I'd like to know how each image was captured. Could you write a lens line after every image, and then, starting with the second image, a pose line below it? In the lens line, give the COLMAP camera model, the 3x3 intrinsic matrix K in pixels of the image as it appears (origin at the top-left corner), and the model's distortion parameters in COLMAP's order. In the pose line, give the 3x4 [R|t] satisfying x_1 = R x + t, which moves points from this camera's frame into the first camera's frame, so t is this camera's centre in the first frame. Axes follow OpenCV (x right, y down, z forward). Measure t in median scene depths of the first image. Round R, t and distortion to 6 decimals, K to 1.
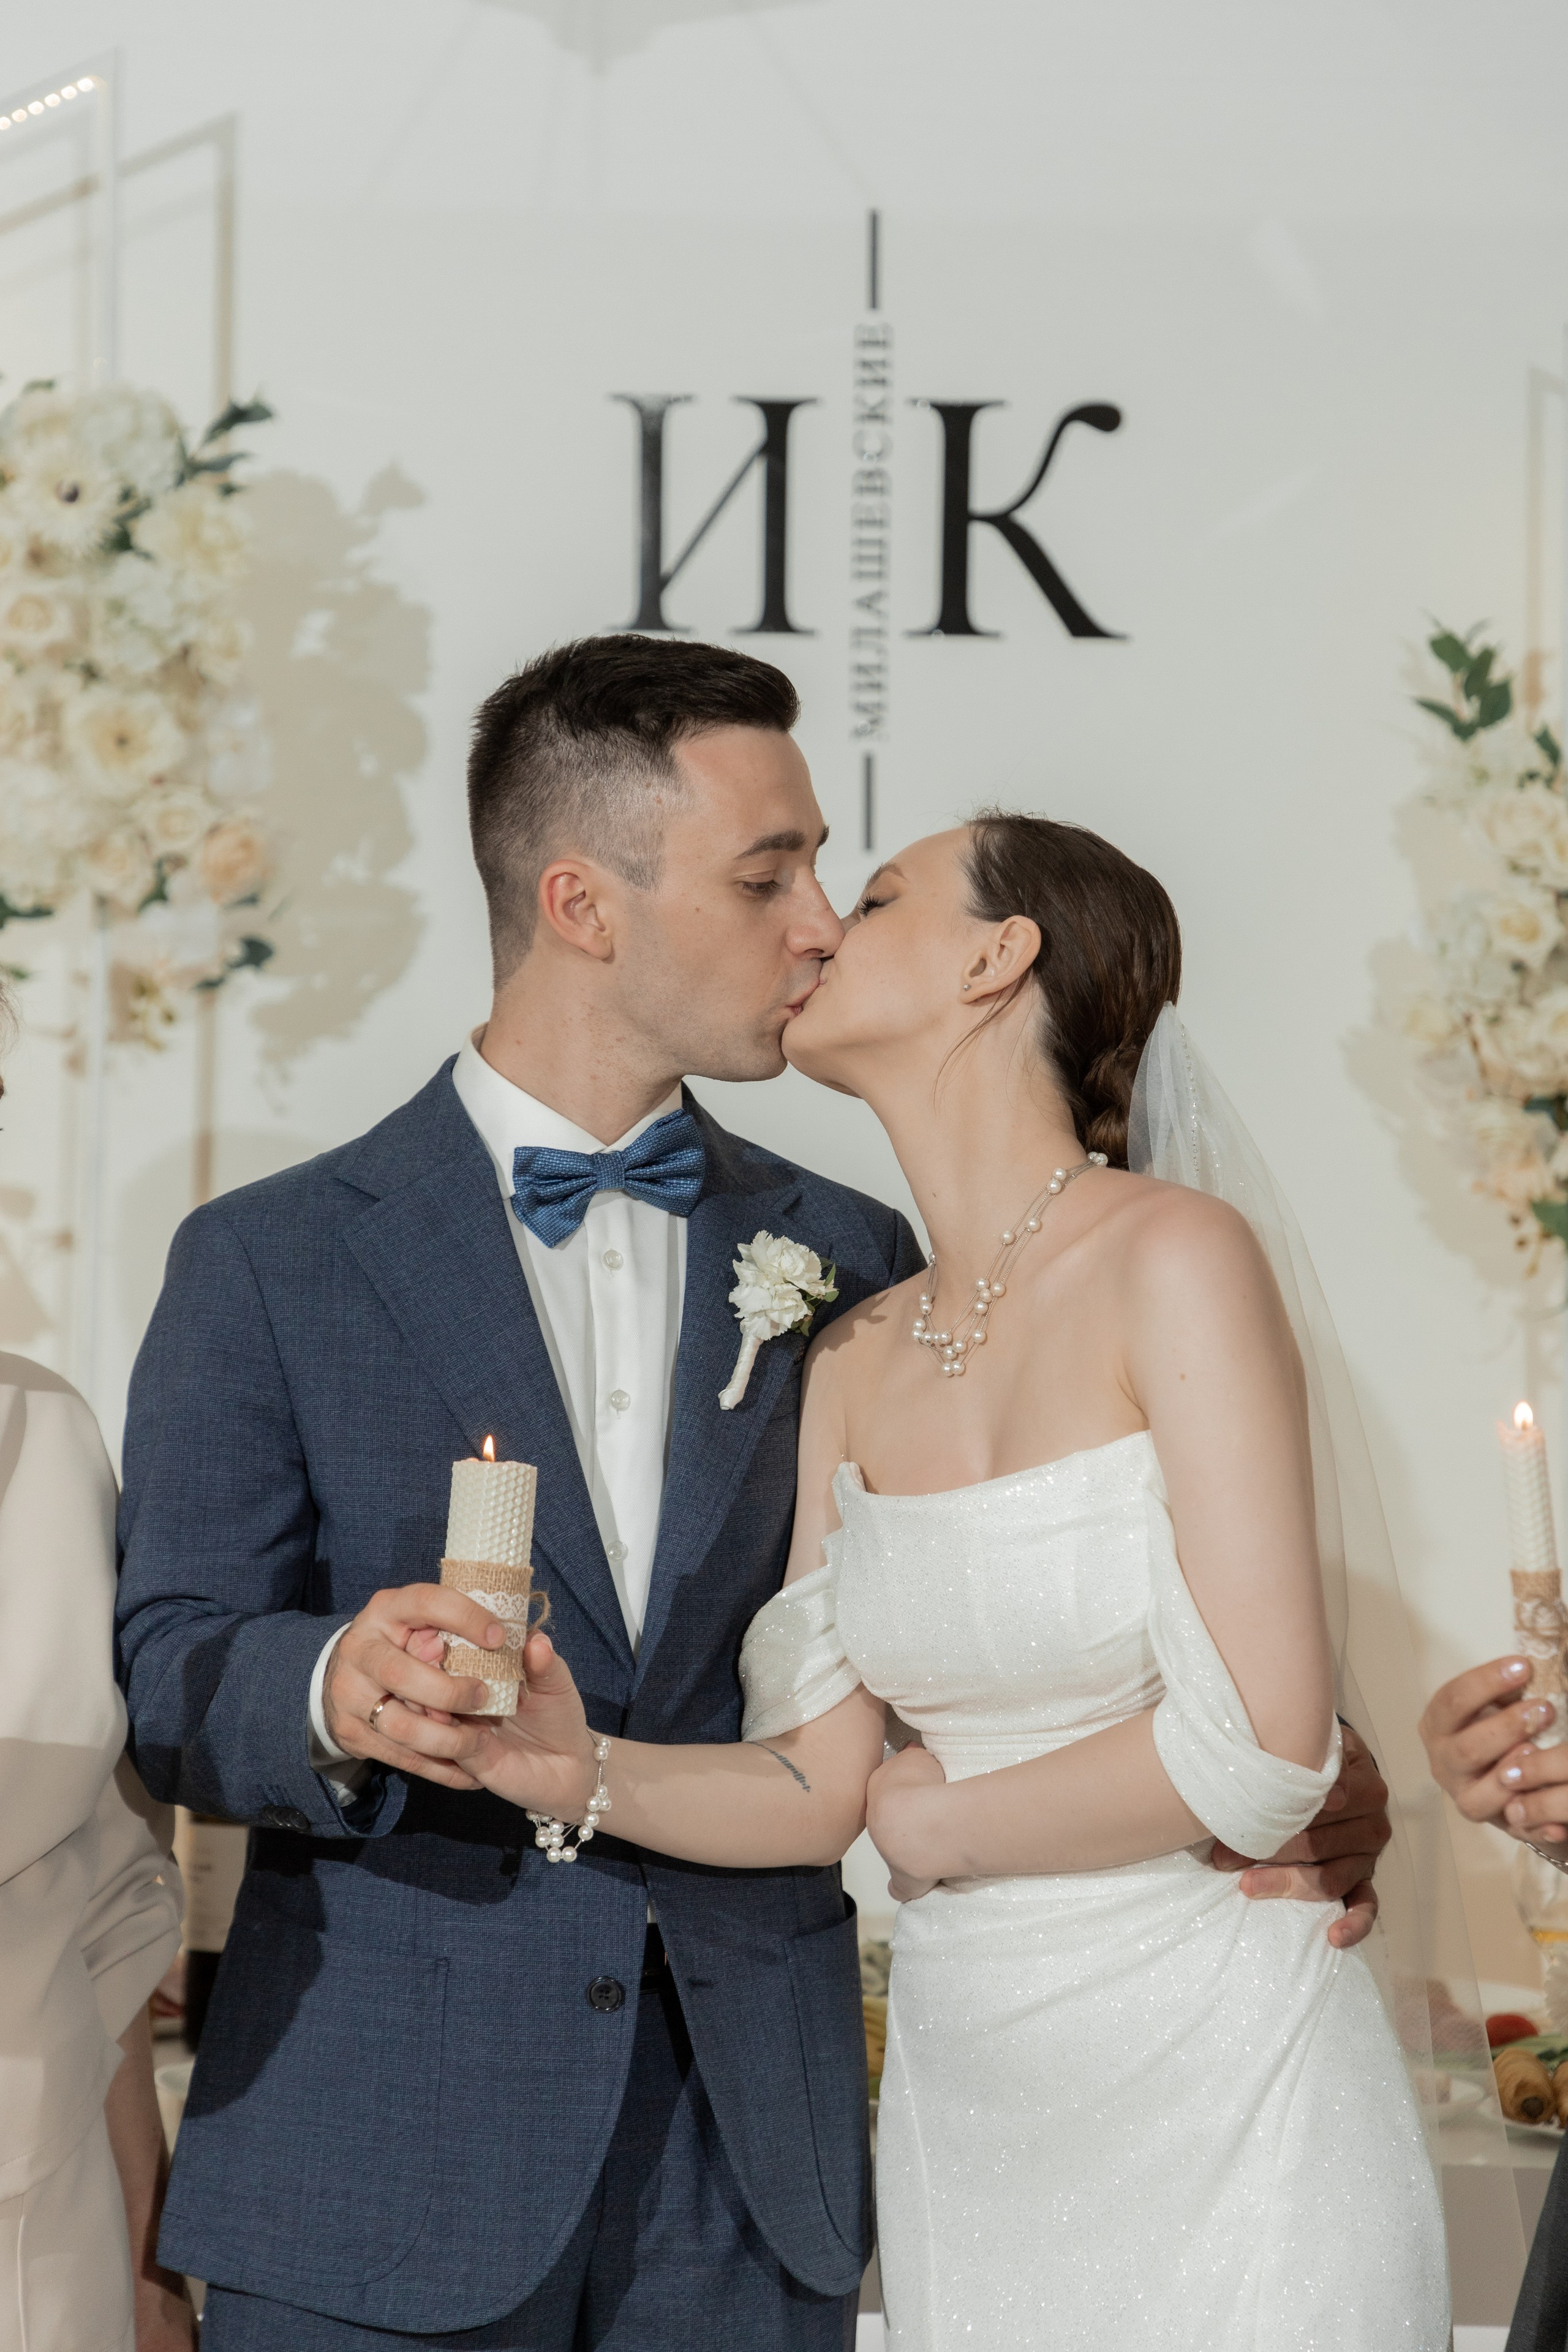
lens RADIAL K [[6494.1, 0, 759.0], [0, 6494.1, 1099.7], [0, 0, 1]] dist [0.637948, 0.488117]
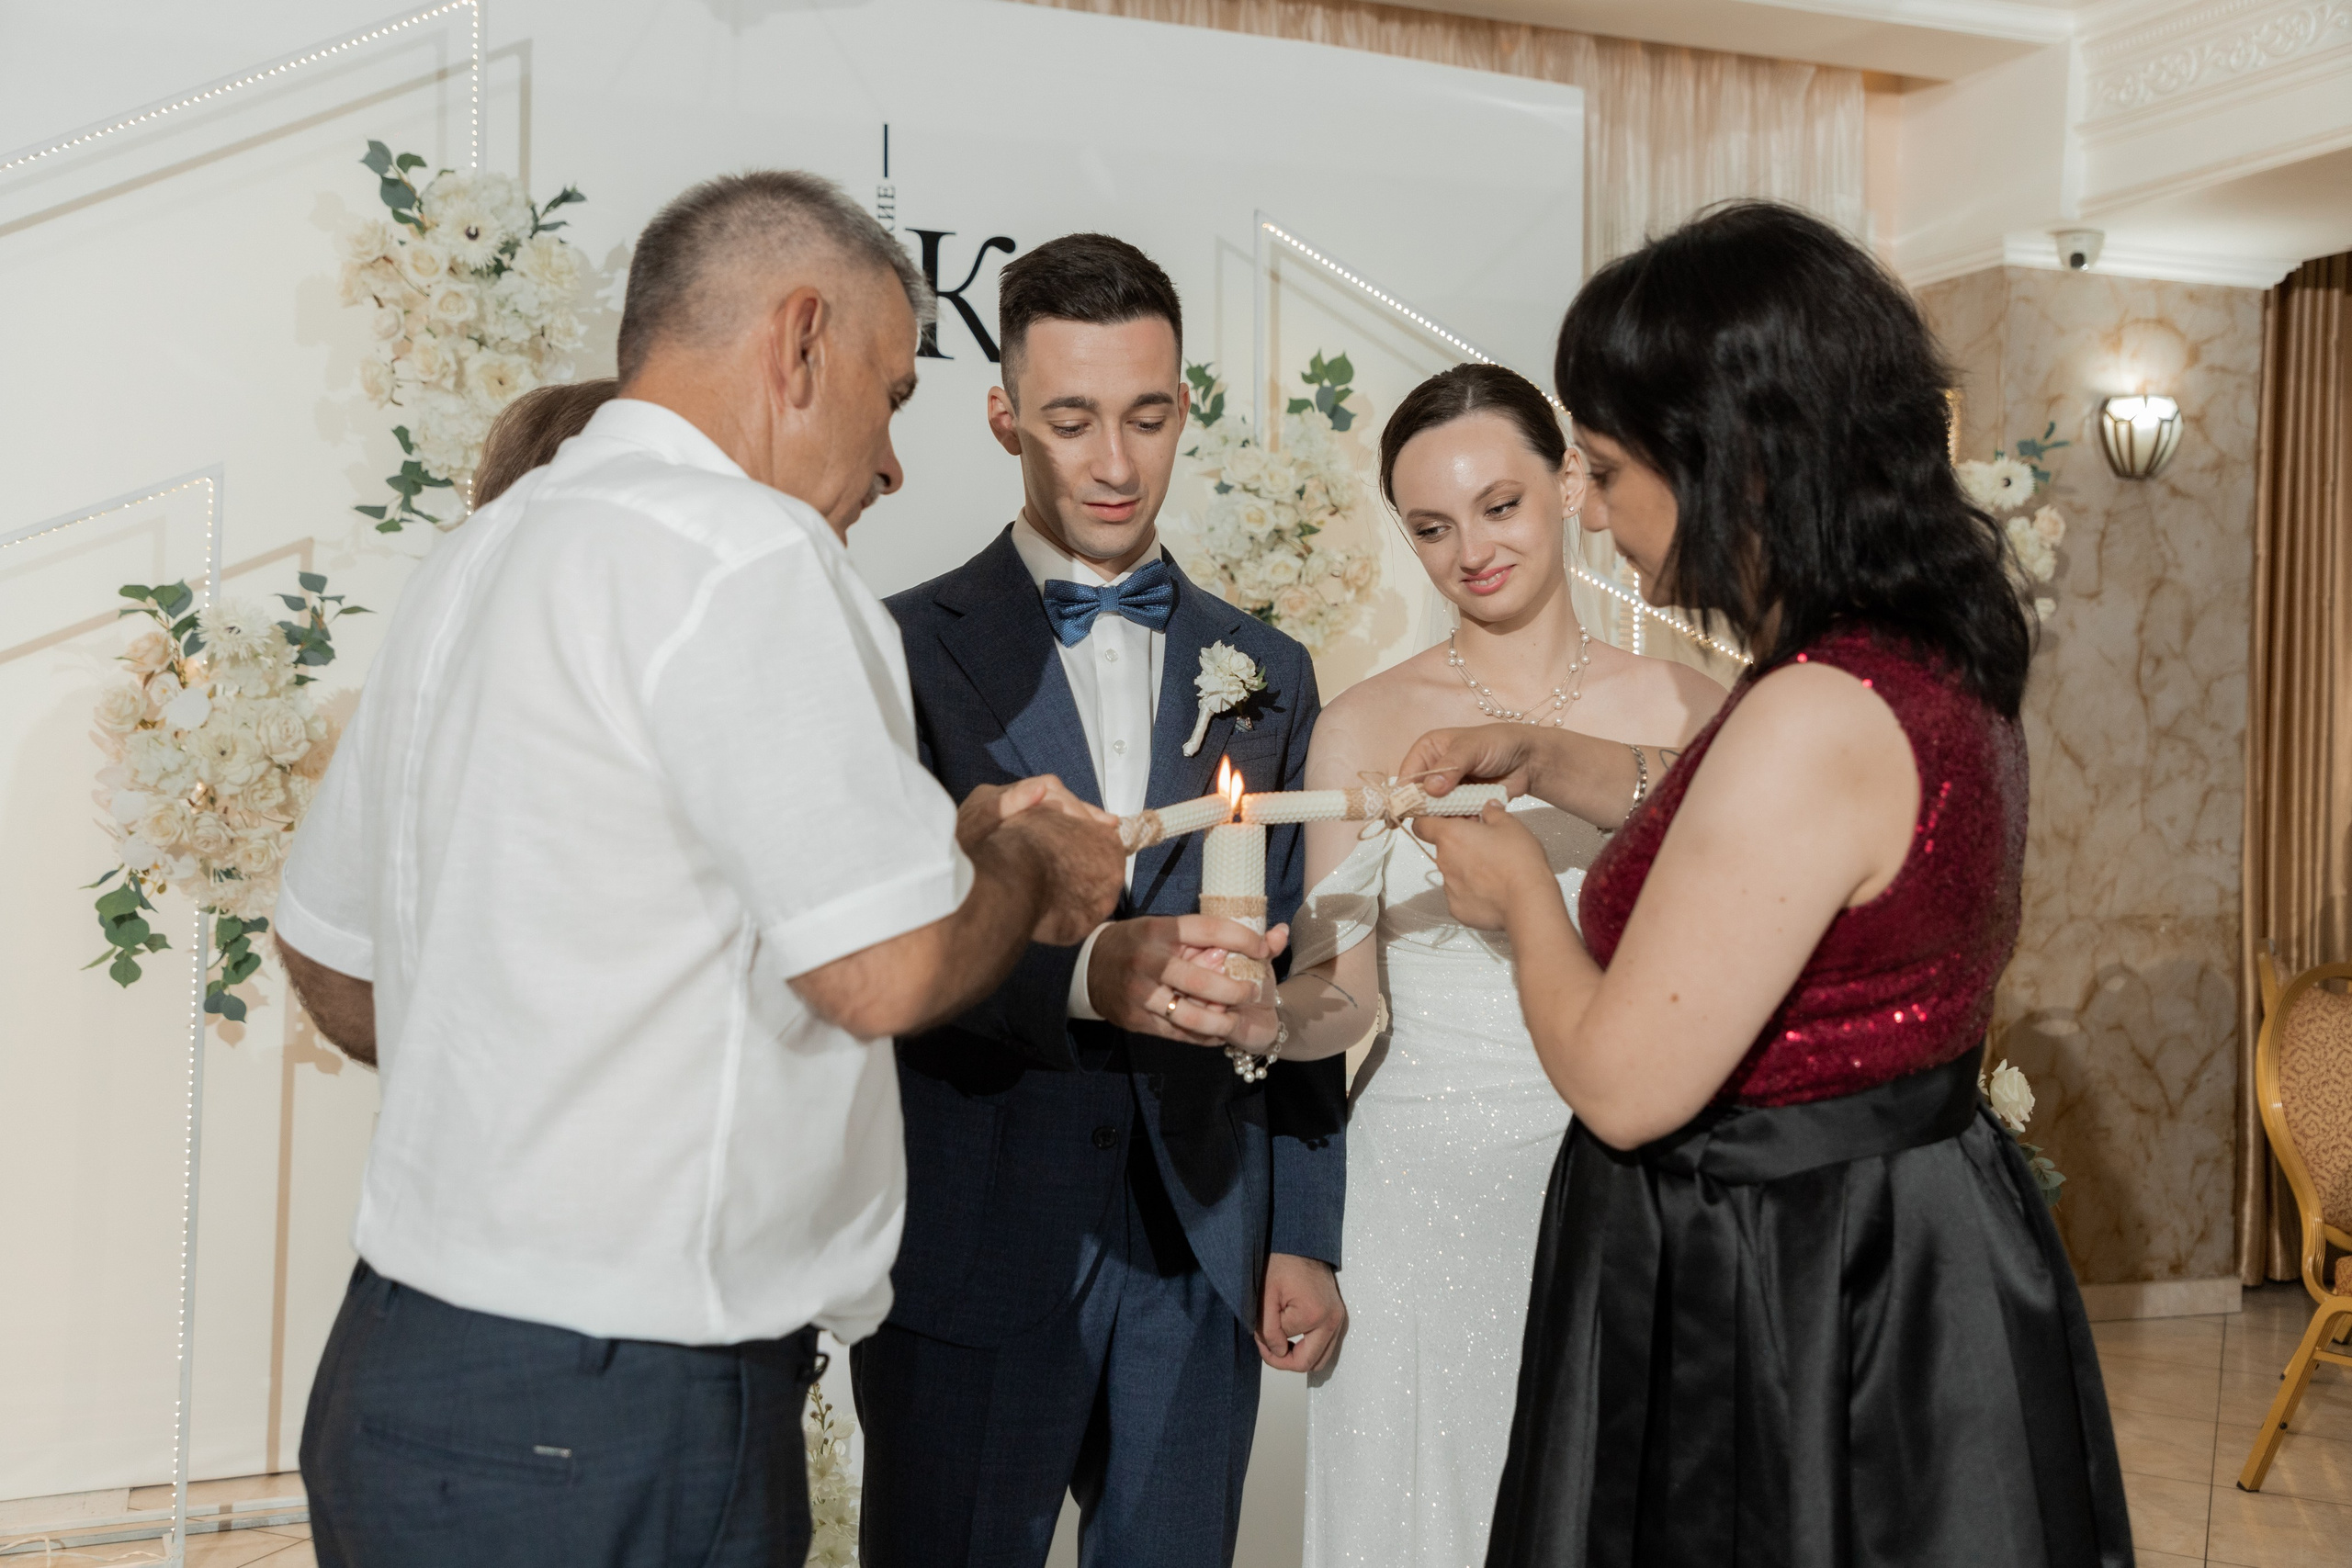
lens RADIAL K [[2595.7, 0, 1183.5], [0, 2595.7, 788.0], [0, 0, 1]] dist [0.088117, 0.042459]
pose [[0.954212, -0.003952, 0.299103, -0.132277], [-0.008844, 0.999103, 0.041414, 0.021331], [-0.298999, -0.042163, 0.953322, 0.289184]]
